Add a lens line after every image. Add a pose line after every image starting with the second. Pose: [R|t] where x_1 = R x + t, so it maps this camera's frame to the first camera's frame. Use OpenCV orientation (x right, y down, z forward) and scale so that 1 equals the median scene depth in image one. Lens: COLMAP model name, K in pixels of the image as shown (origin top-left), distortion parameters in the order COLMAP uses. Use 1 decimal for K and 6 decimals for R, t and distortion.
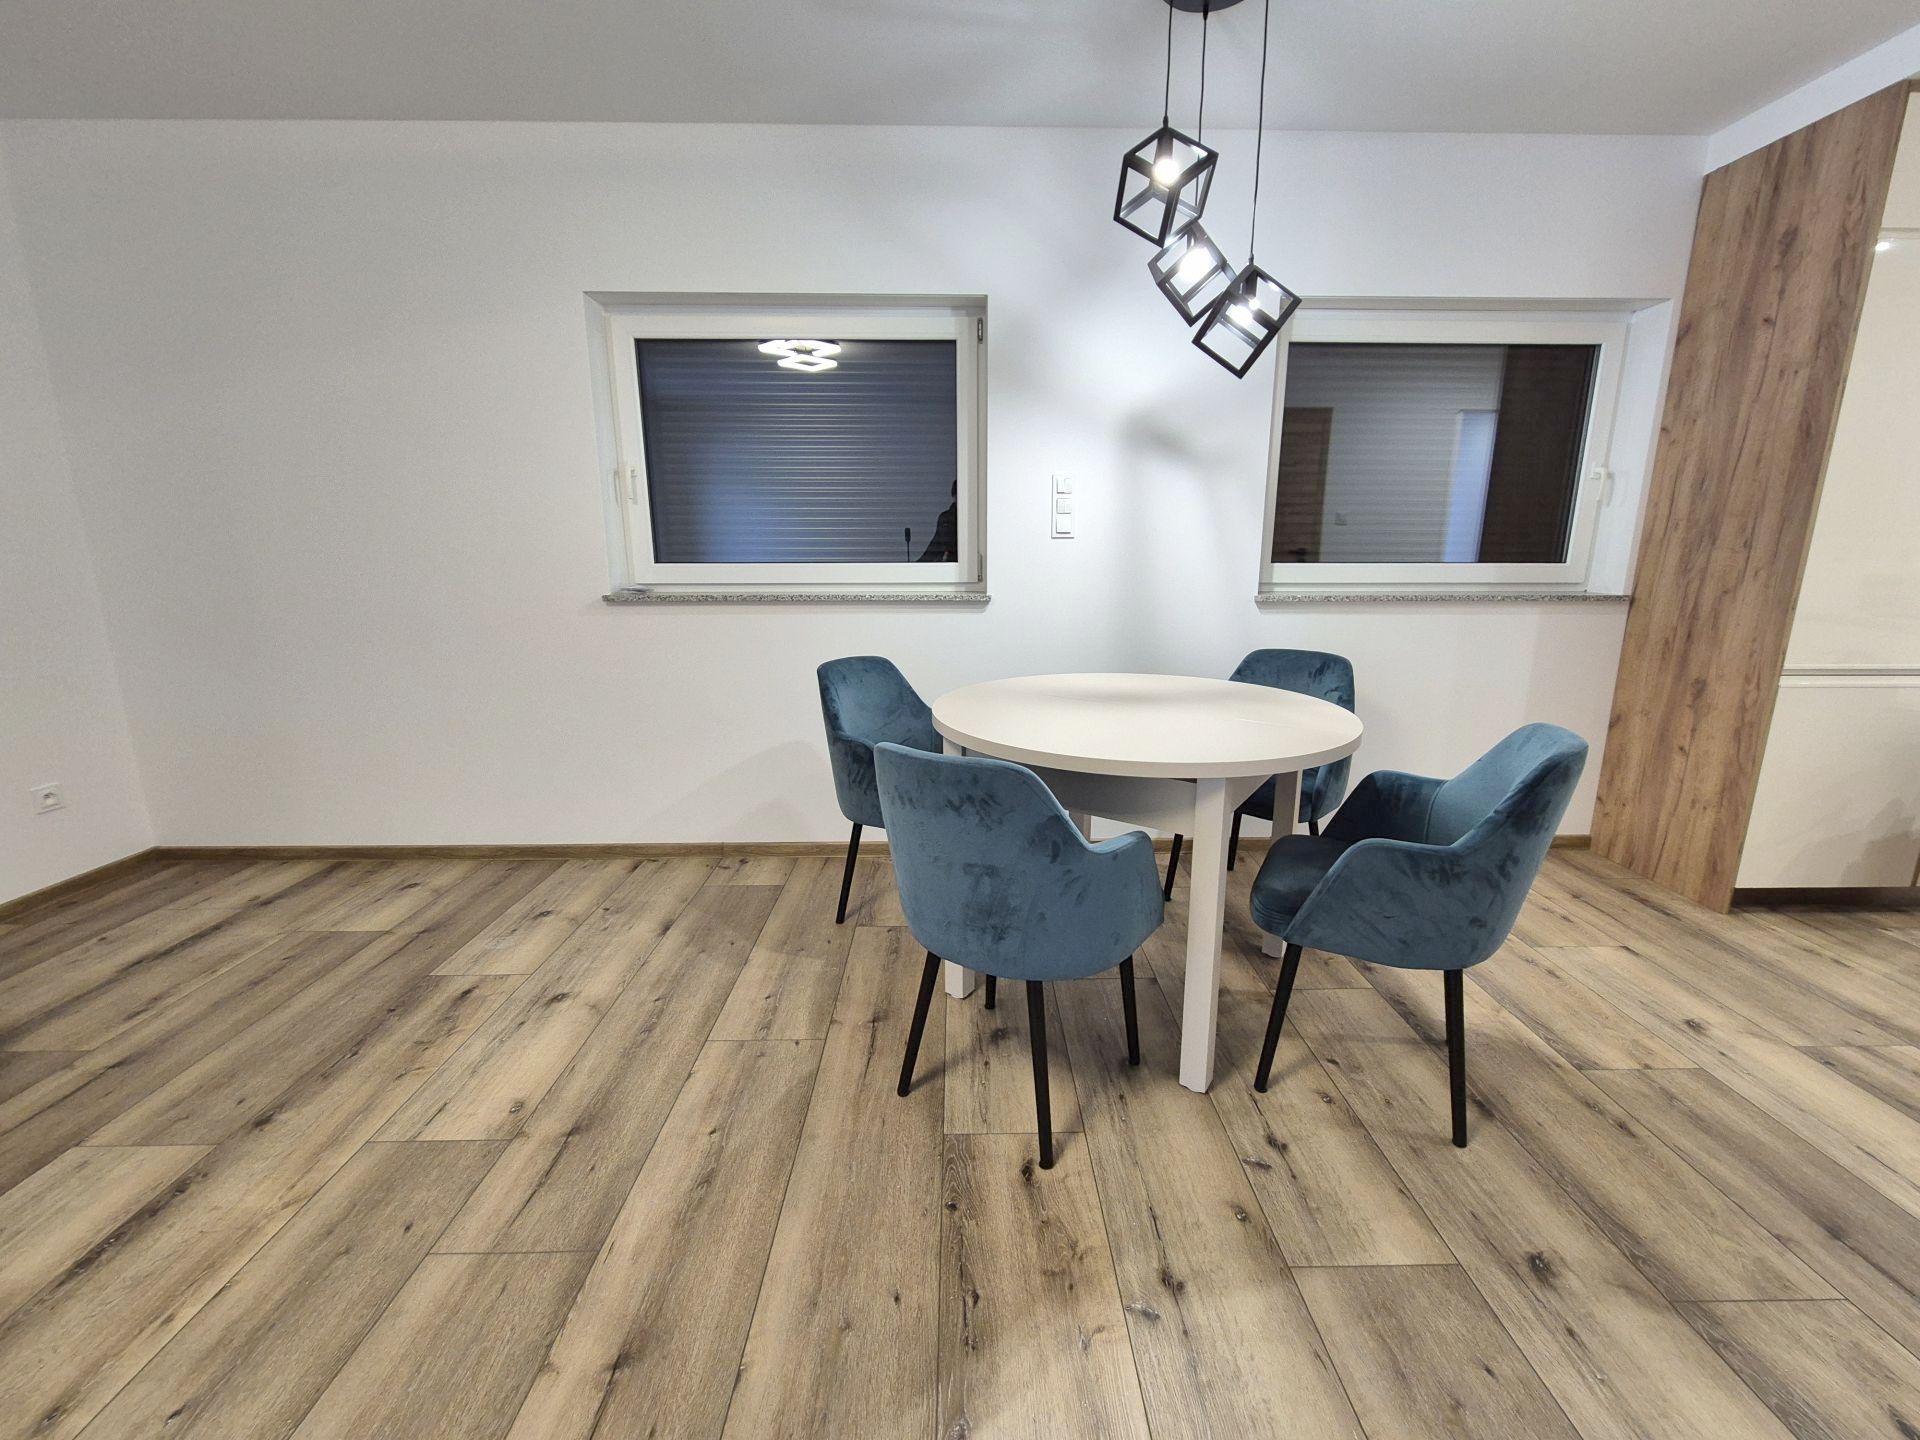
lens RADIAL K [[785.8, 0, 973.5], [0, 785.8, 710.5], [0, 0, 1]] dist [-0.001075, 0.000516]
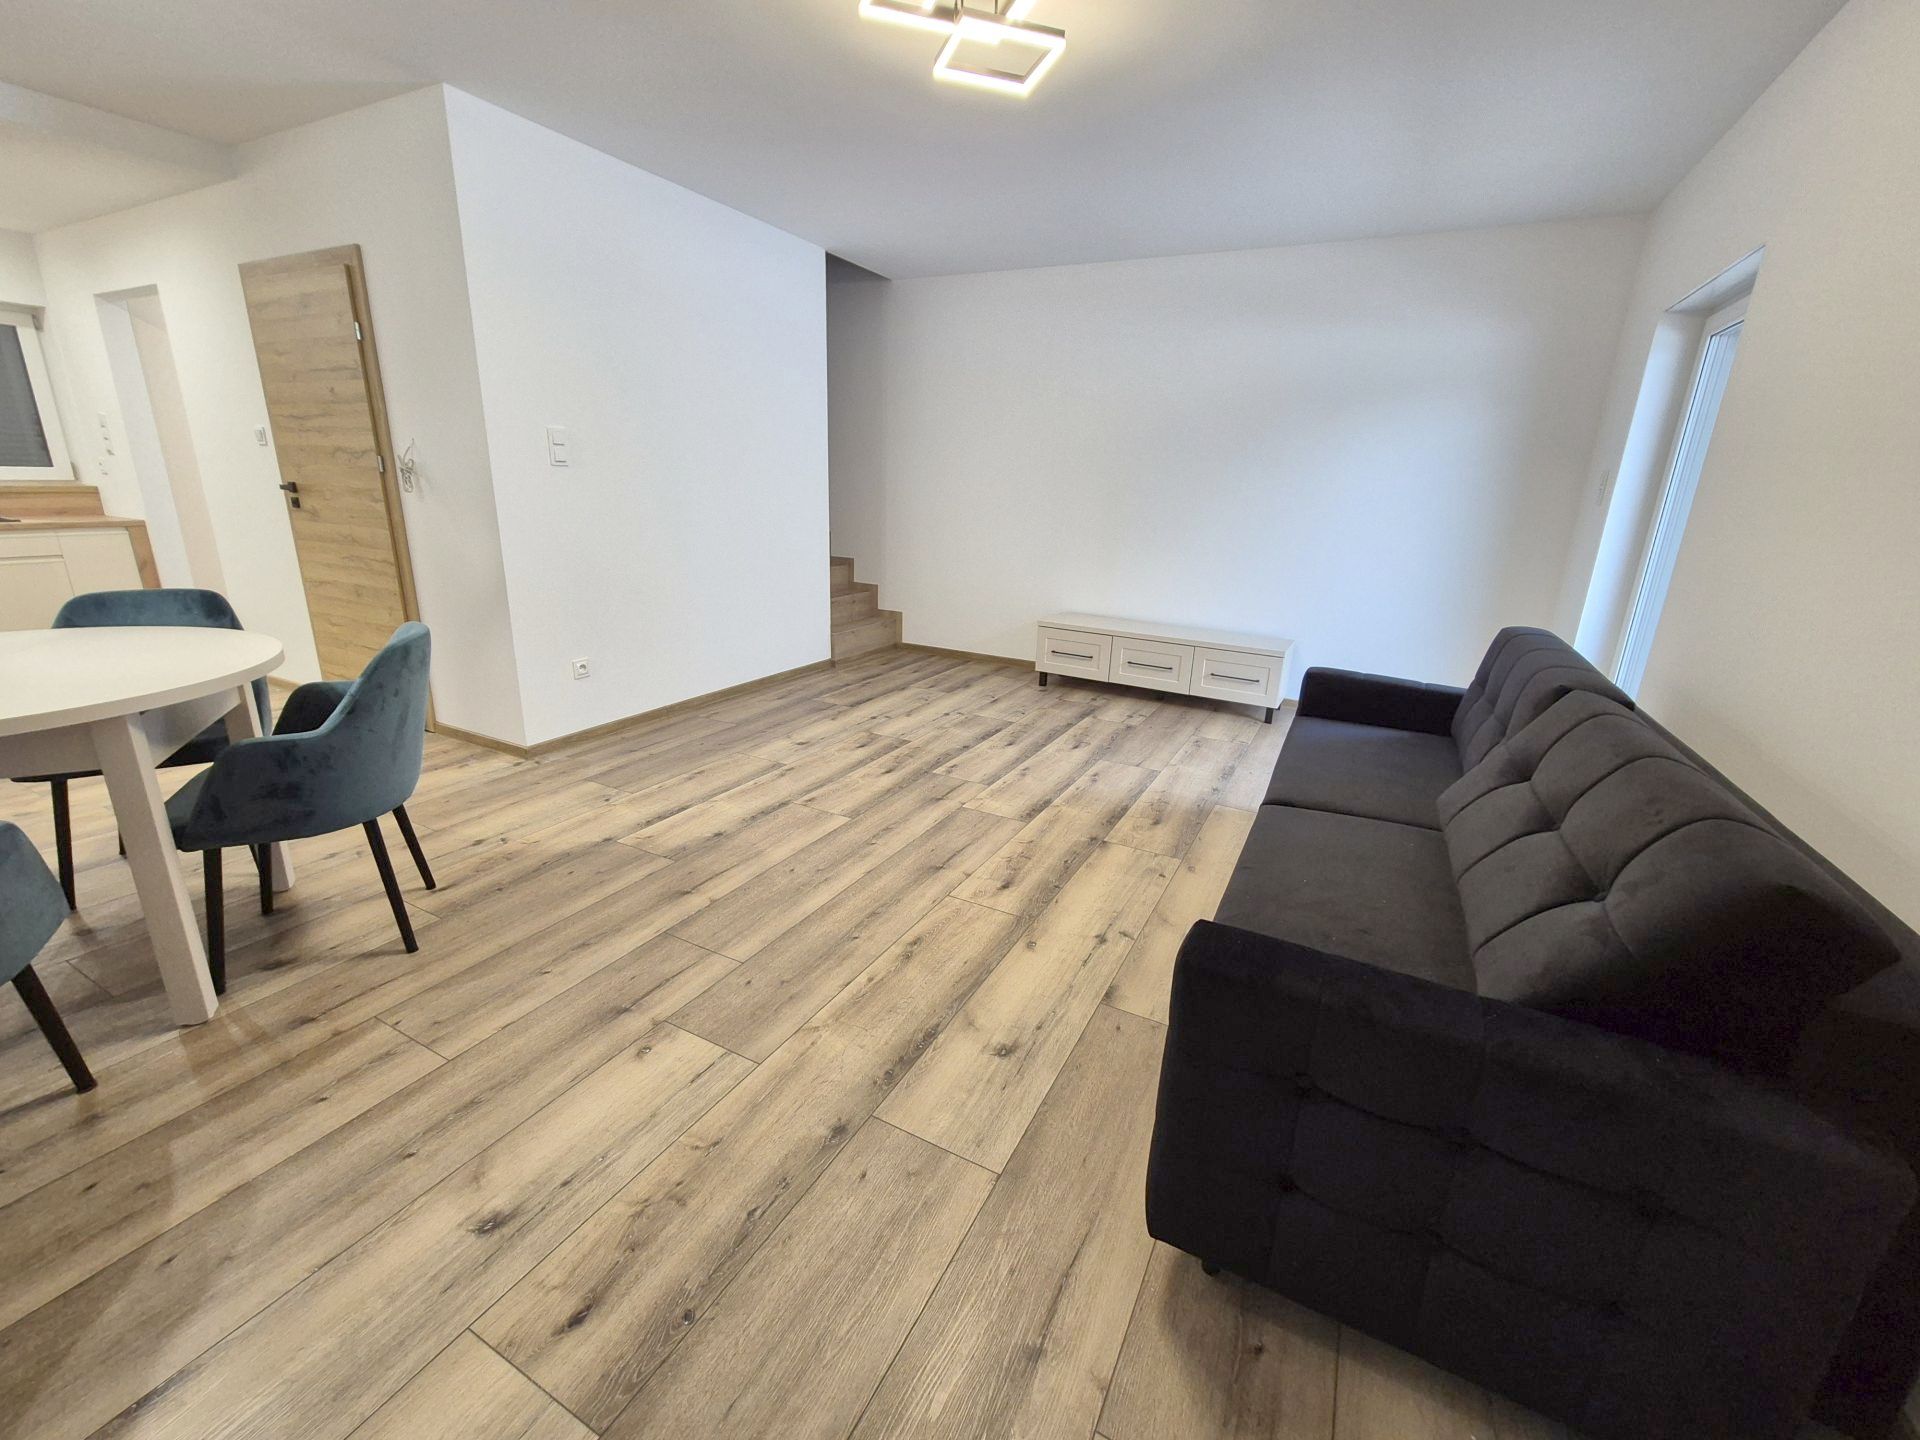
lens RADIAL K [[785.8, 0, 973.5], [0, 785.8, 710.5], [0, 0, 1]] dist [-0.001075, 0.000516]
pose [[-0.879254, -0.164792, 0.446940, -1.158178], [0.063427, 0.889399, 0.452710, -0.285758], [-0.472111, 0.426395, -0.771556, 1.201586]]
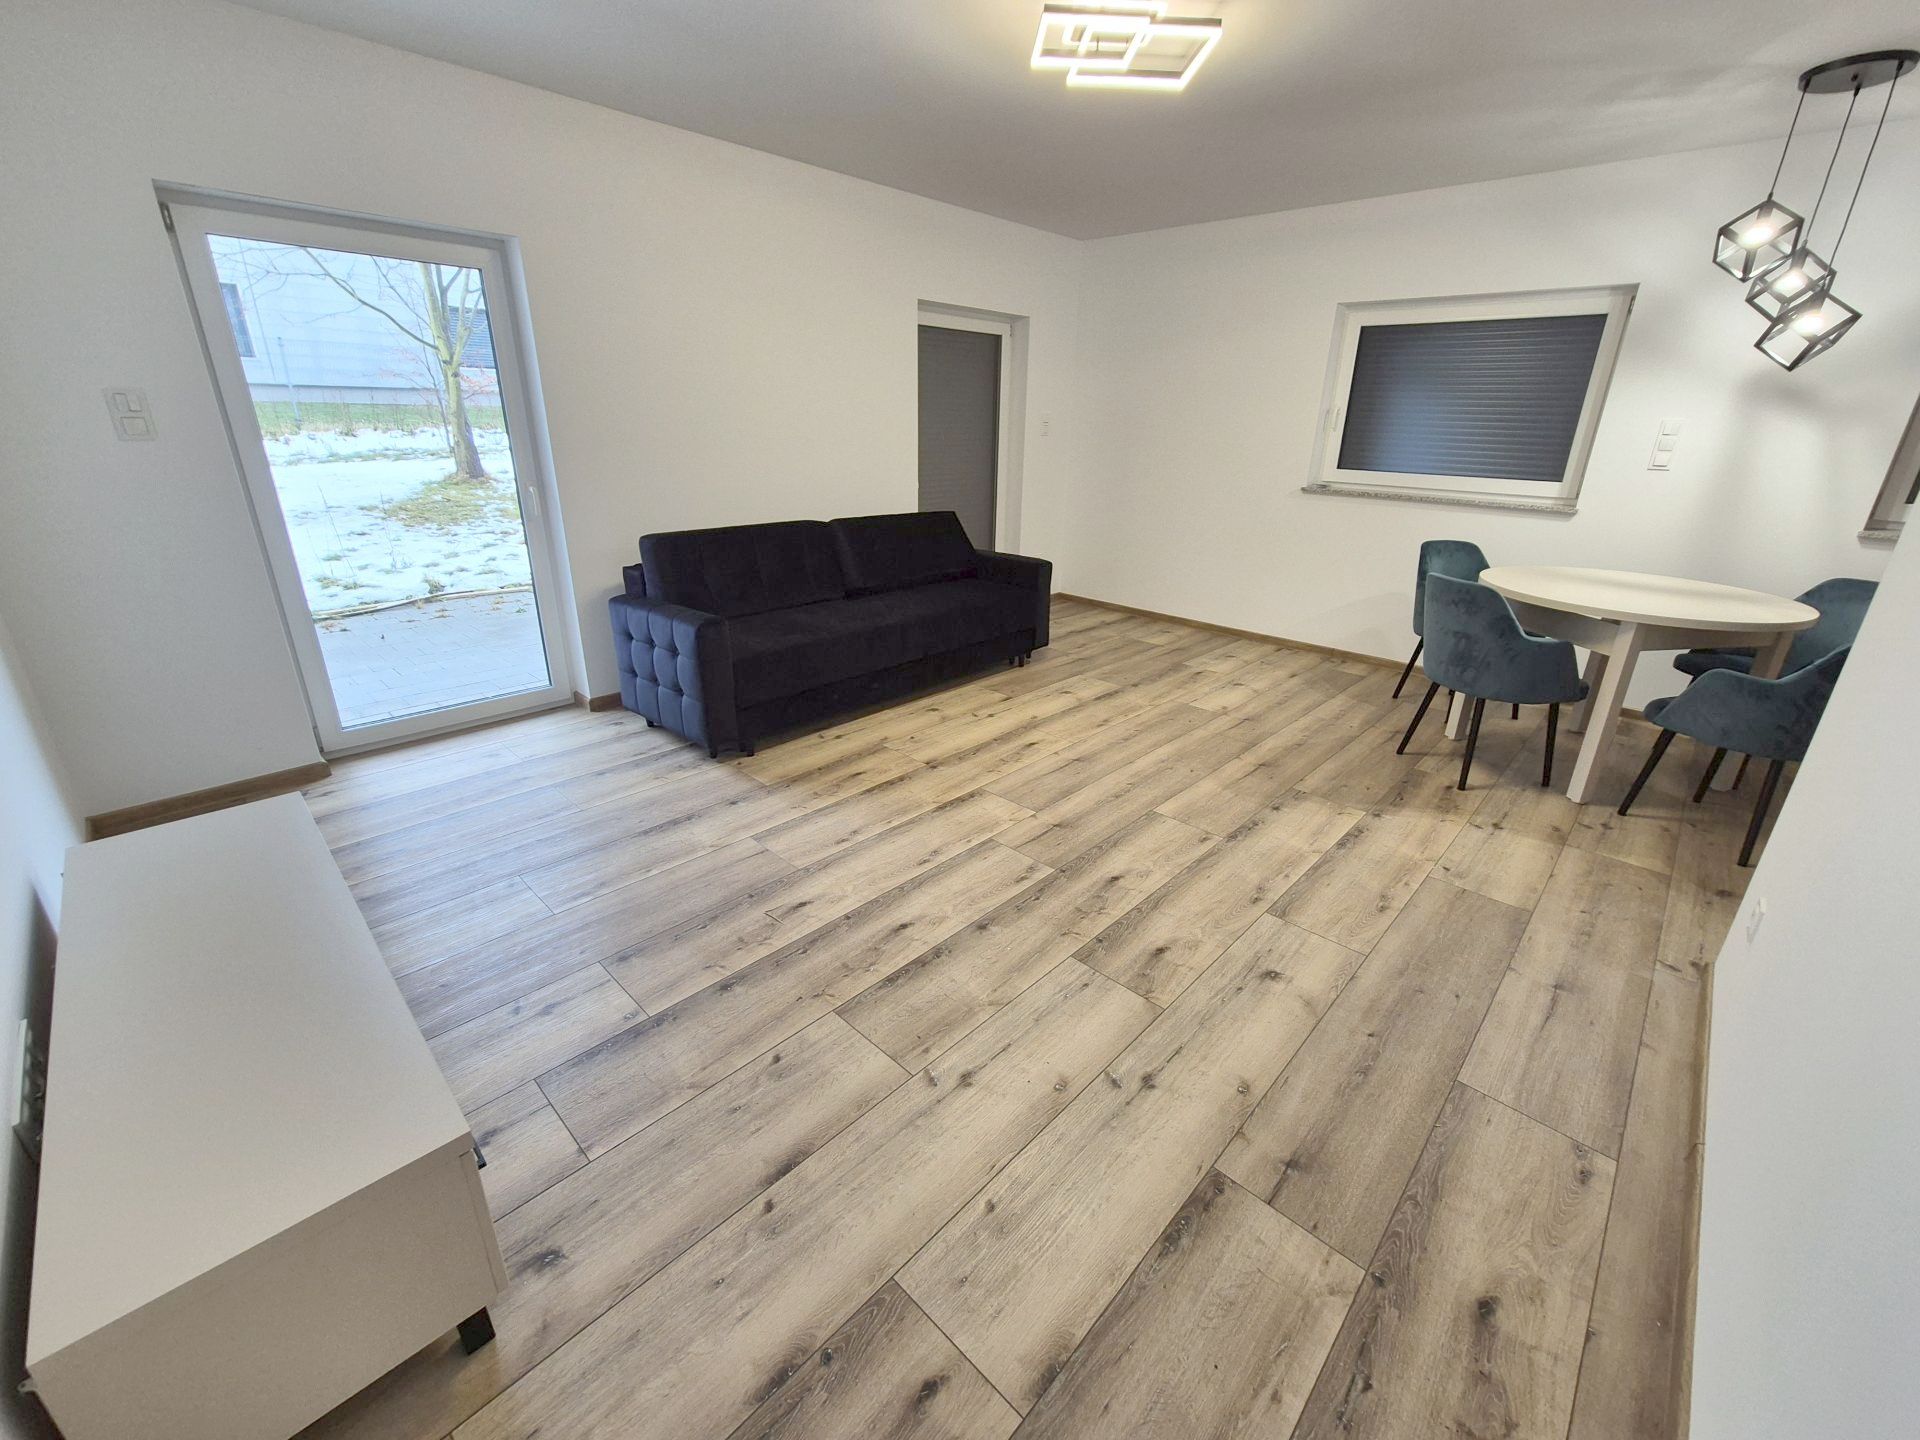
lens RADIAL K [[785.8, 0, 973.5], [0, 785.8, 710.5], [0, 0, 1]] dist [-0.001075, 0.000516]
pose [[0.715738, 0.261779, -0.647449, 0.359252], [-0.168665, 0.964439, 0.203491, 0.134940], [0.677695, -0.036444, 0.734439, -1.082881]]
